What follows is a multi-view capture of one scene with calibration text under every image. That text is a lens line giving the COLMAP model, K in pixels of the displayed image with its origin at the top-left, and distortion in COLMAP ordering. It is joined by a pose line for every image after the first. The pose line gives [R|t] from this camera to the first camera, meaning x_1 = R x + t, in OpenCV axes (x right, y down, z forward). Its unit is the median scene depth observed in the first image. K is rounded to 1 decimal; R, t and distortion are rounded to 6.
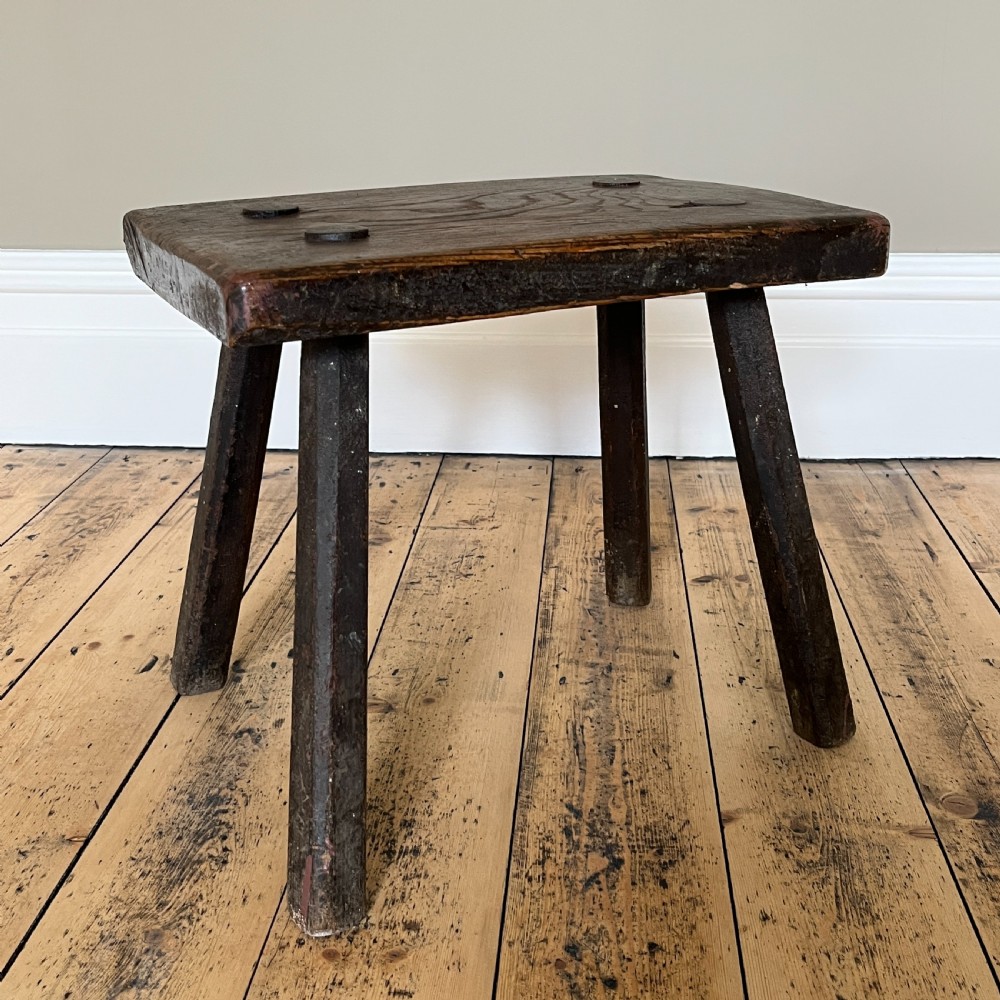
lens RADIAL K [[1215.9, 0, 497.9], [0, 1215.9, 508.4], [0, 0, 1]] dist [0.040735, 0.000000]
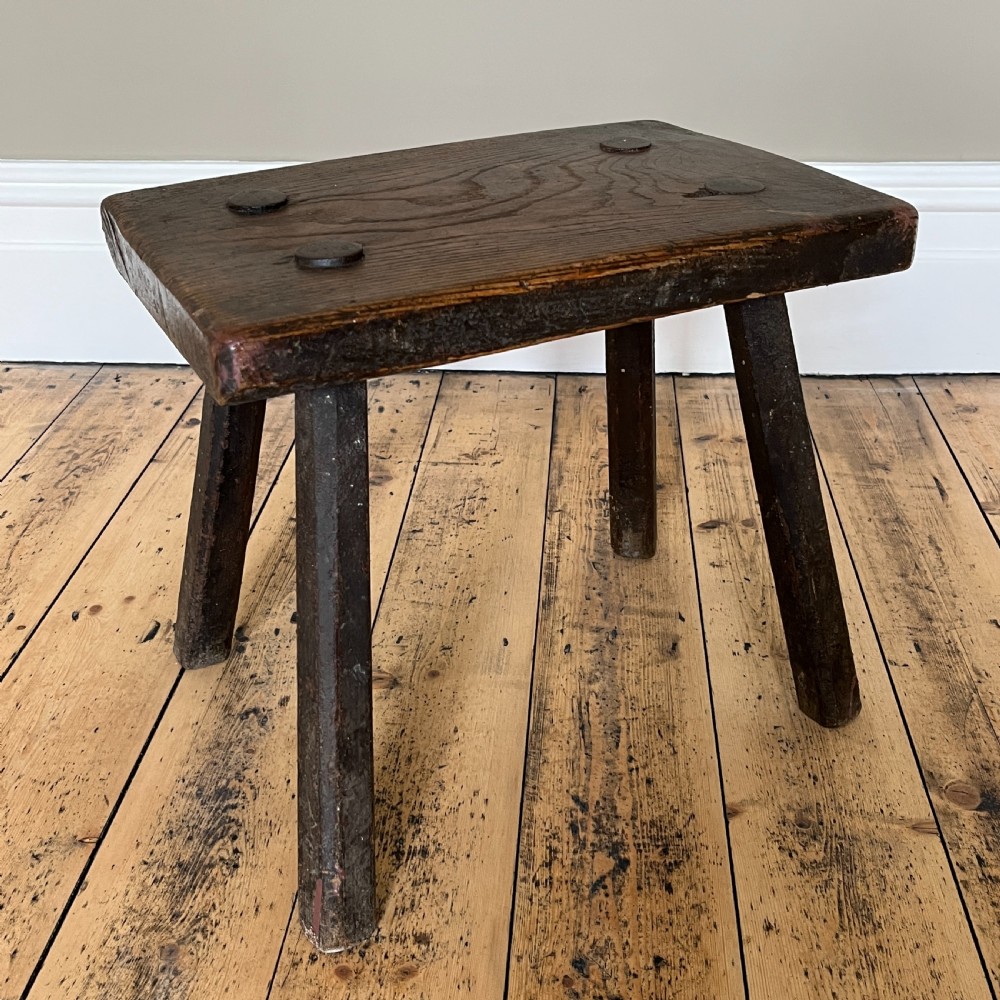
lens RADIAL K [[1215.9, 0, 497.3], [0, 1215.9, 508.1], [0, 0, 1]] dist [0.040735, 0.000000]
pose [[0.999964, -0.008461, -0.000361, -0.002851], [0.008425, 0.989482, 0.144407, -0.110960], [-0.000865, -0.144405, 0.989518, 0.029730]]
